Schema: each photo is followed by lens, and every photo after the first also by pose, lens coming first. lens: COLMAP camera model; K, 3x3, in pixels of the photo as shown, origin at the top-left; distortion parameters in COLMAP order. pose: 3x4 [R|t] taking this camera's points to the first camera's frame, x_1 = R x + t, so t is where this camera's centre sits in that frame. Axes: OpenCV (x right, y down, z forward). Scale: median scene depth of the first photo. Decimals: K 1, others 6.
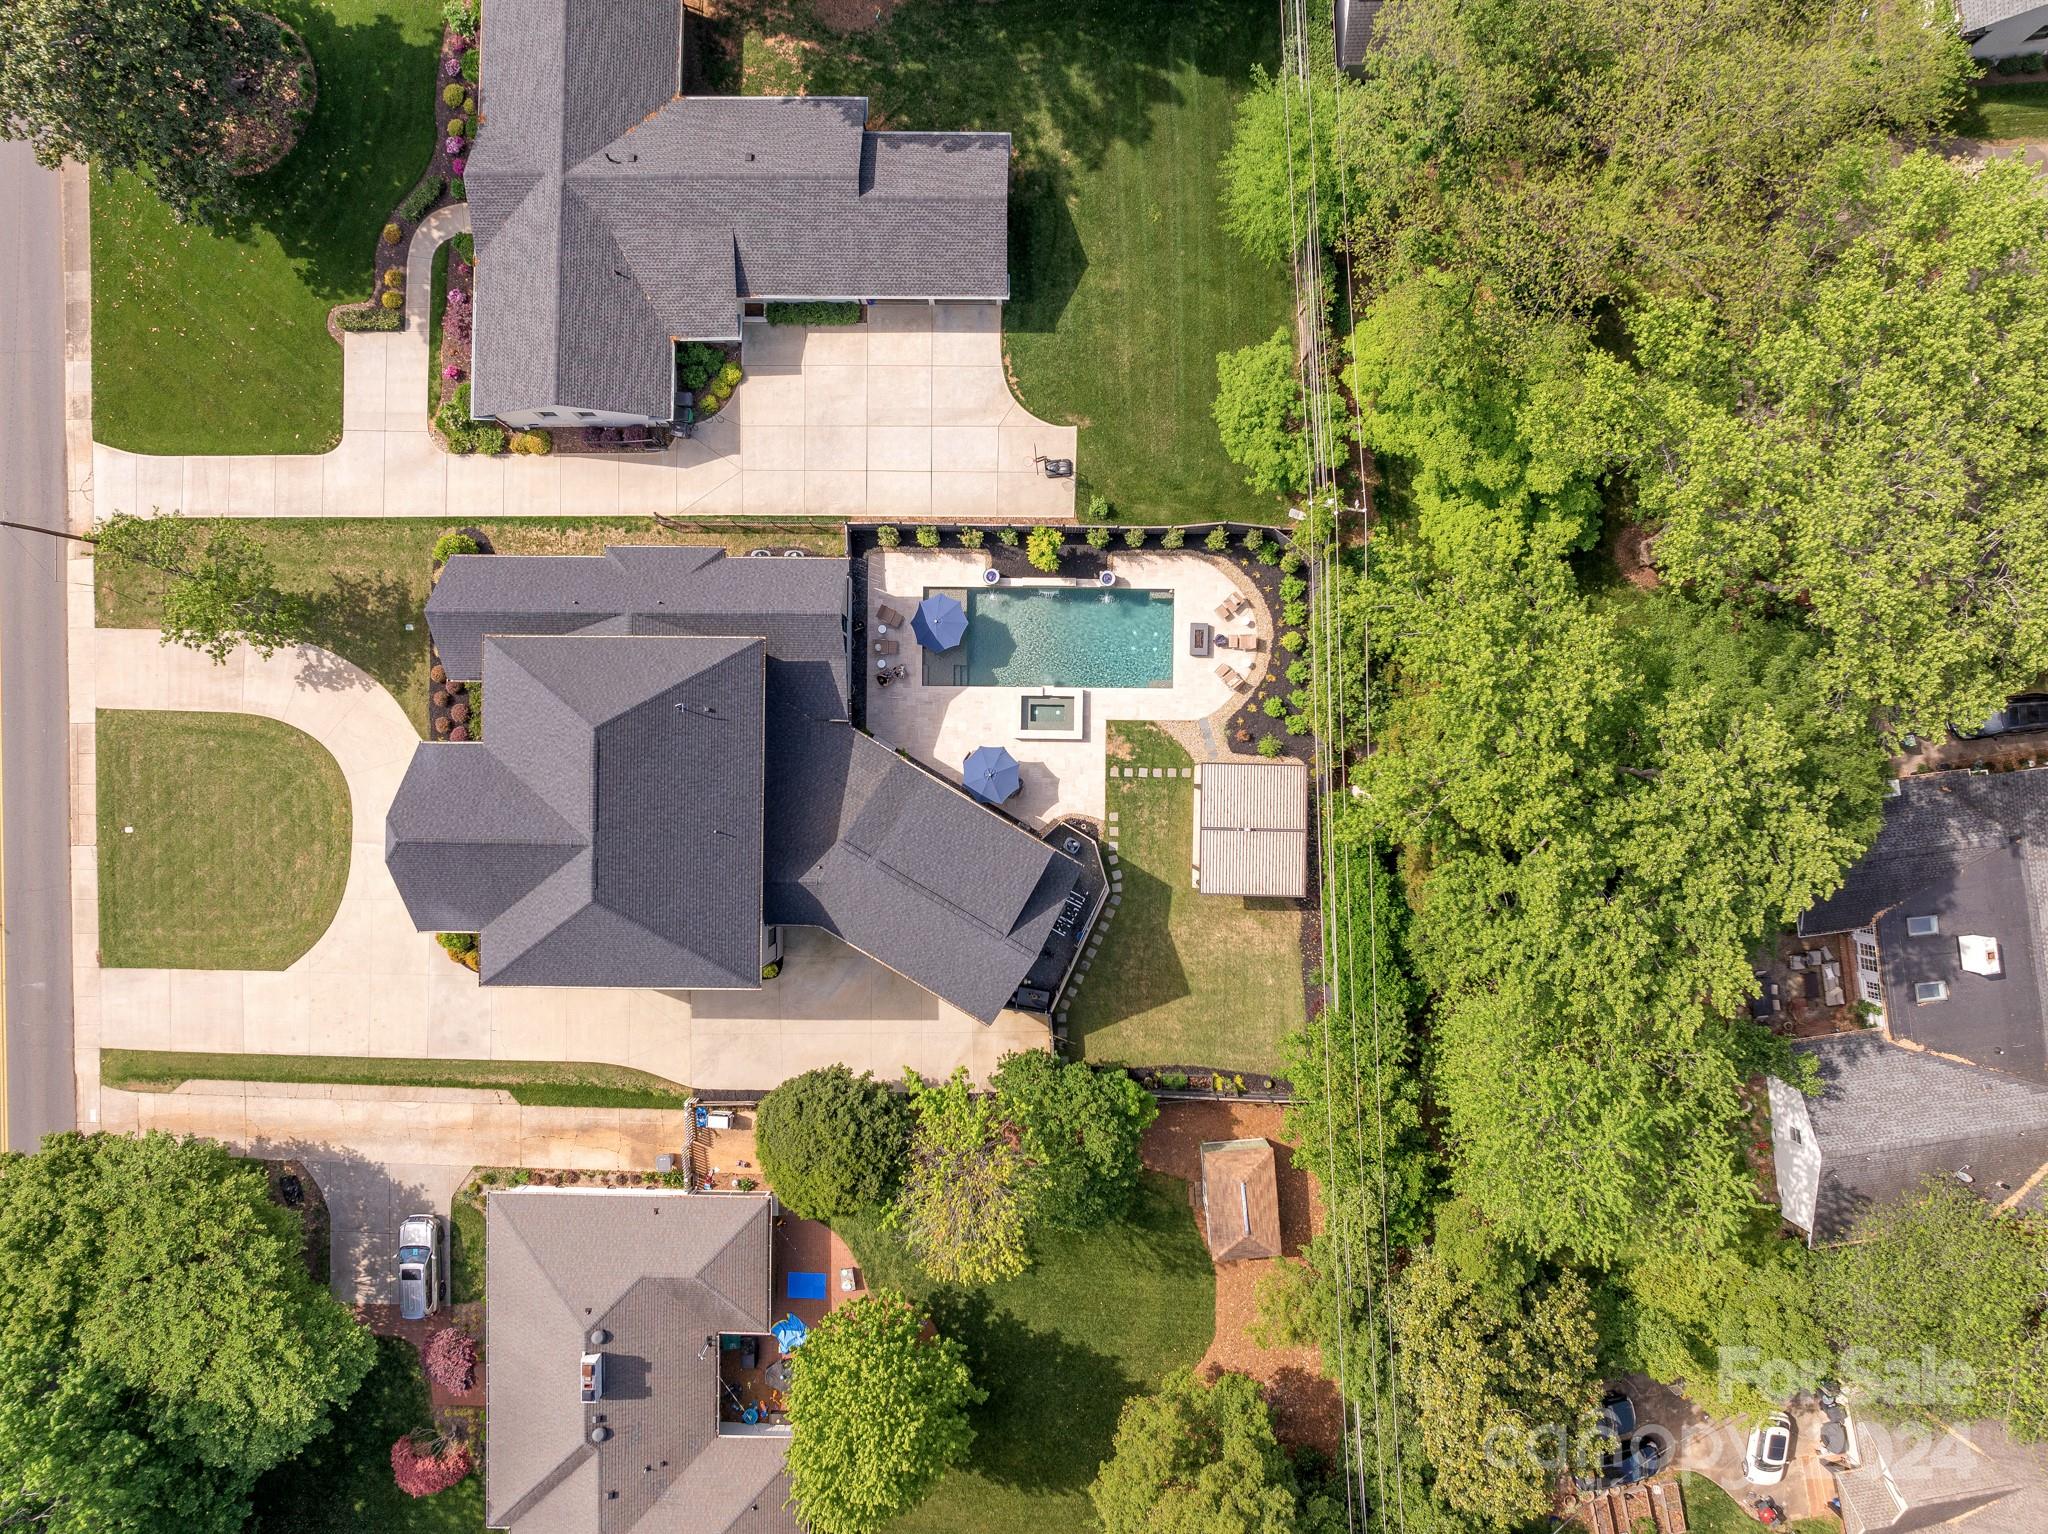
lens RADIAL K [[1428.1, 0, 1024.0], [0, 1428.1, 767.0], [0, 0, 1]] dist [-0.046557, 0.002038]
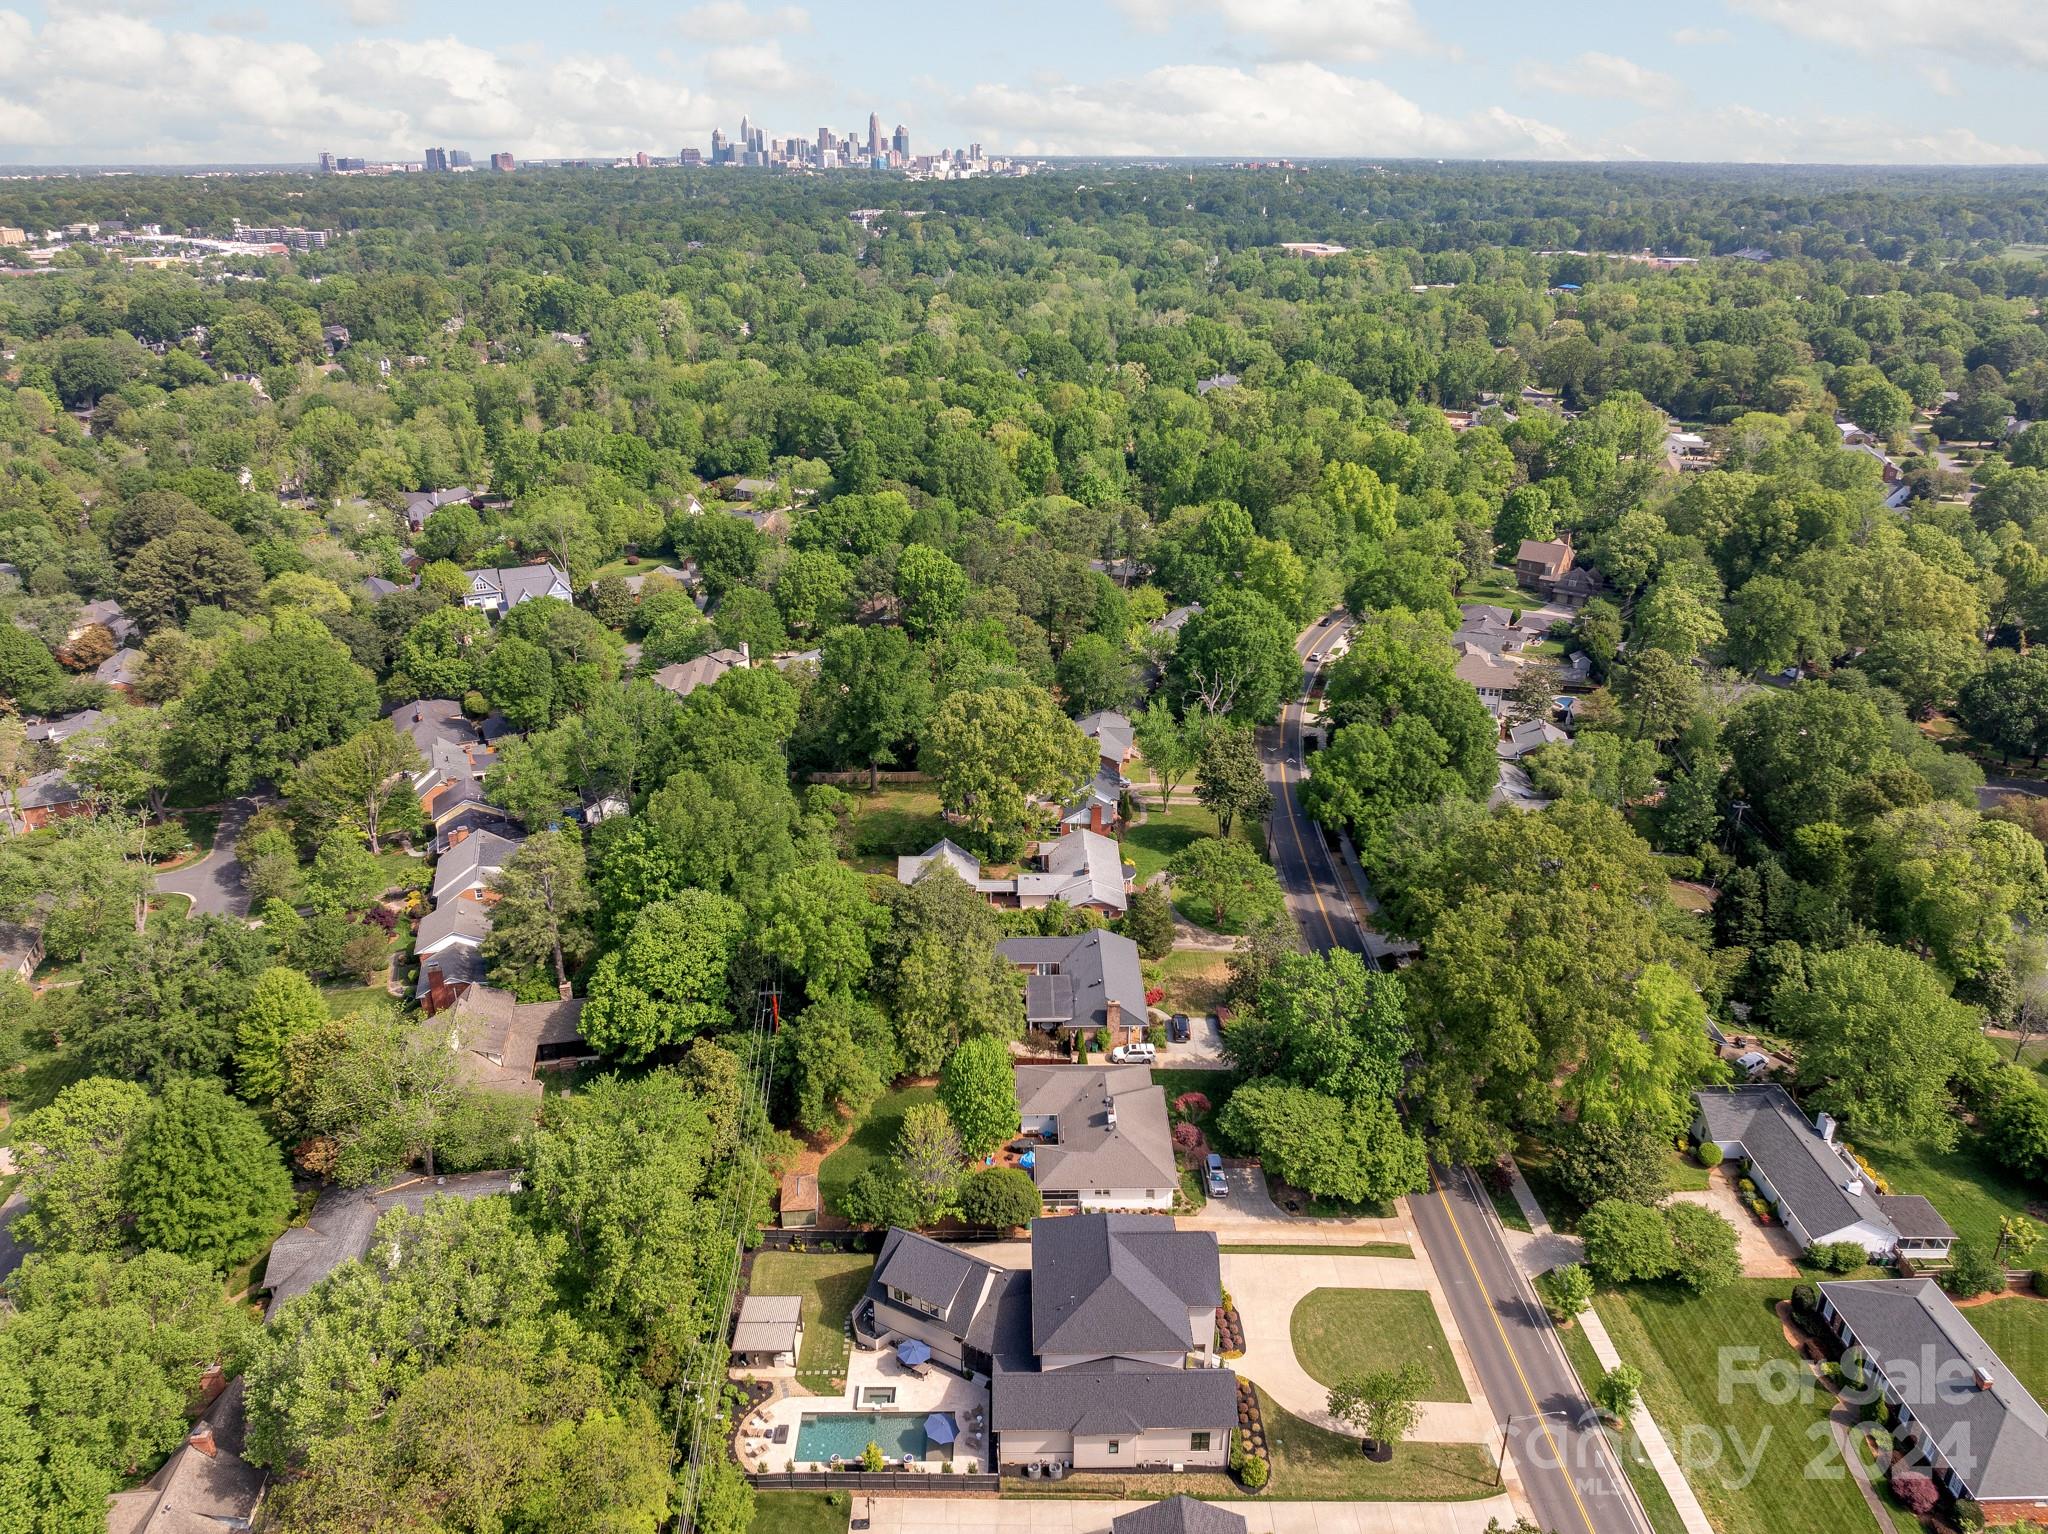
lens RADIAL K [[1428.1, 0, 1024.0], [0, 1428.1, 767.0], [0, 0, 1]] dist [-0.046557, 0.002038]
pose [[-0.999839, 0.012622, -0.012749, -0.139268], [-0.016589, -0.379930, 0.924866, -1.278891], [0.006830, 0.924929, 0.380078, -0.302244]]
